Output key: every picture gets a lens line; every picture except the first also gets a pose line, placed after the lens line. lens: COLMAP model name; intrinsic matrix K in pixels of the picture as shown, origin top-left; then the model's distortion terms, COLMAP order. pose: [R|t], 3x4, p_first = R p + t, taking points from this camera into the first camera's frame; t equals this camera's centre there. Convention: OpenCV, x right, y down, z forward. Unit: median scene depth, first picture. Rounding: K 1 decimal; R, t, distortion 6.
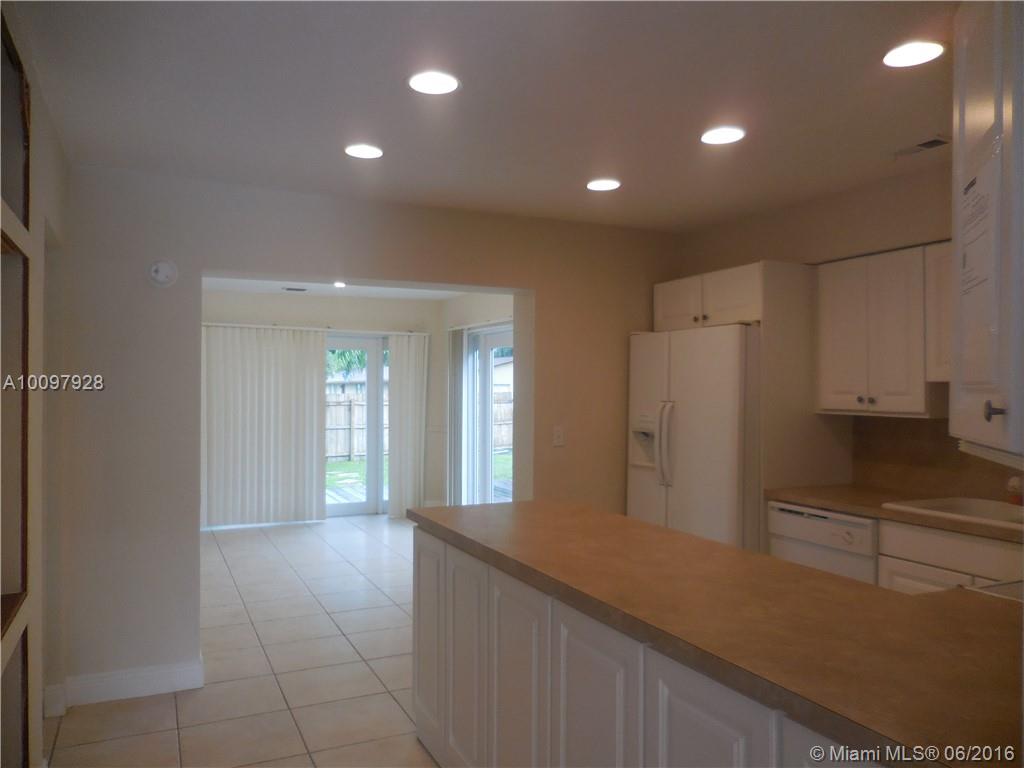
lens RADIAL K [[764.4, 0, 508.1], [0, 764.4, 381.4], [0, 0, 1]] dist [-0.006547, 0.009283]
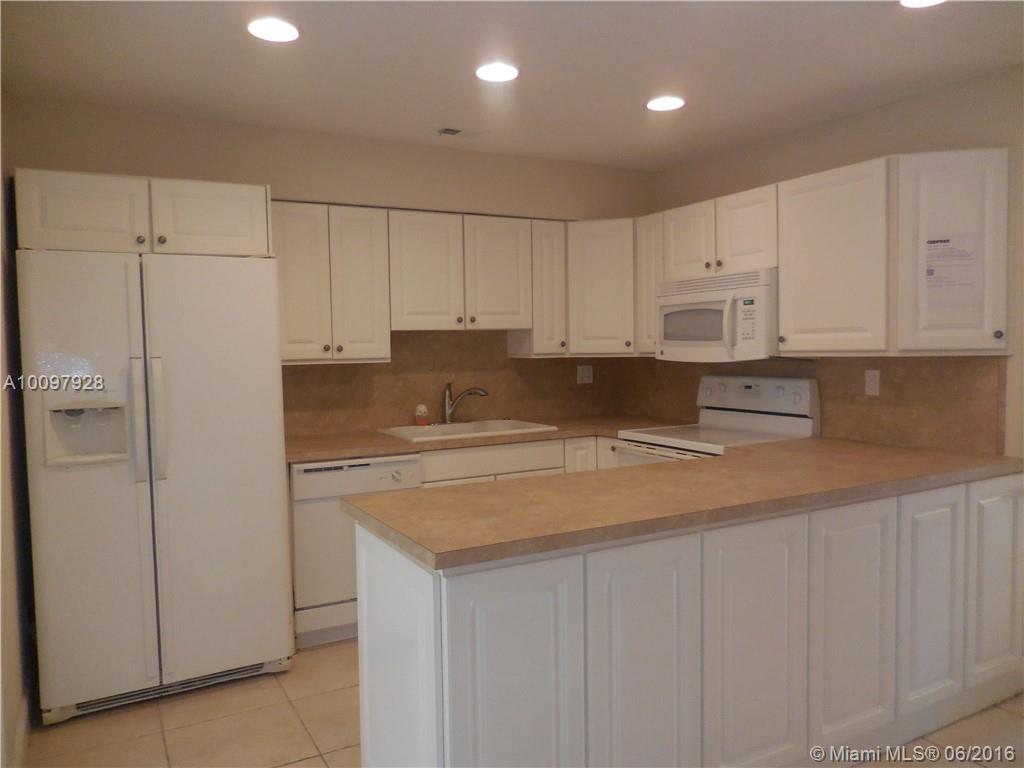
lens RADIAL K [[764.4, 0, 508.7], [0, 764.4, 380.4], [0, 0, 1]] dist [-0.006547, 0.009283]
pose [[-0.054795, -0.051377, 0.997175, -0.551253], [0.010565, 0.998590, 0.052030, 0.016337], [-0.998442, 0.013386, -0.054175, 0.809987]]
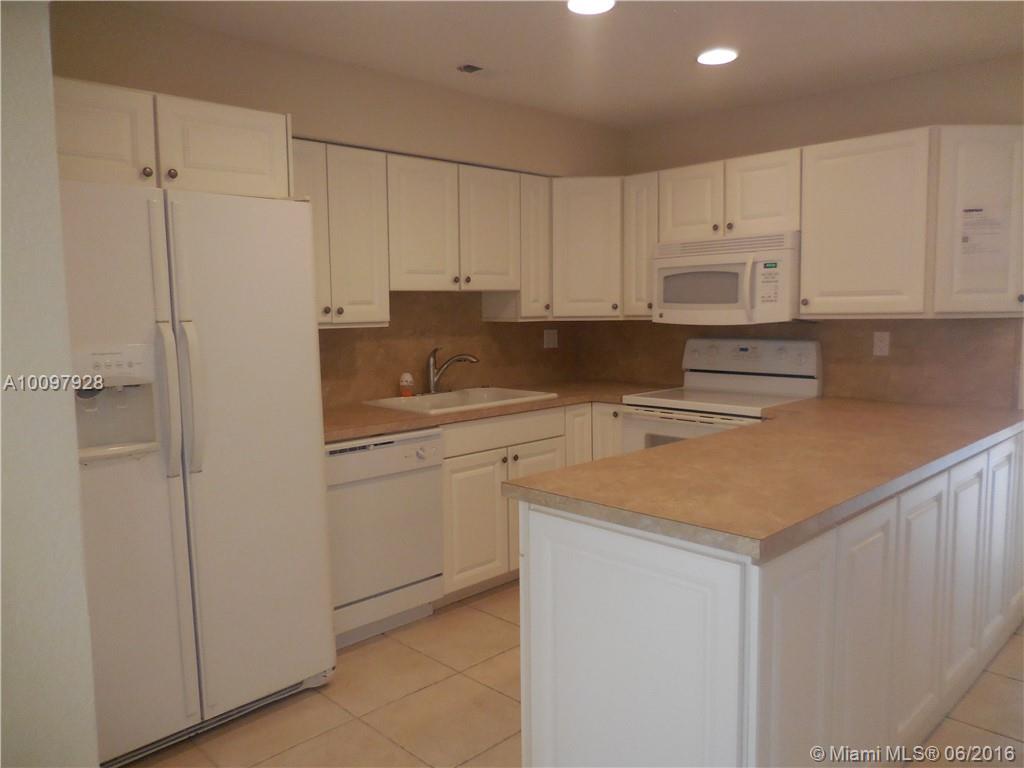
lens RADIAL K [[764.4, 0, 508.8], [0, 764.4, 376.7], [0, 0, 1]] dist [-0.006547, 0.009283]
pose [[-0.319207, -0.087868, 0.943603, -0.430459], [0.007132, 0.995441, 0.095107, 0.017575], [-0.947658, 0.037089, -0.317125, 1.074425]]
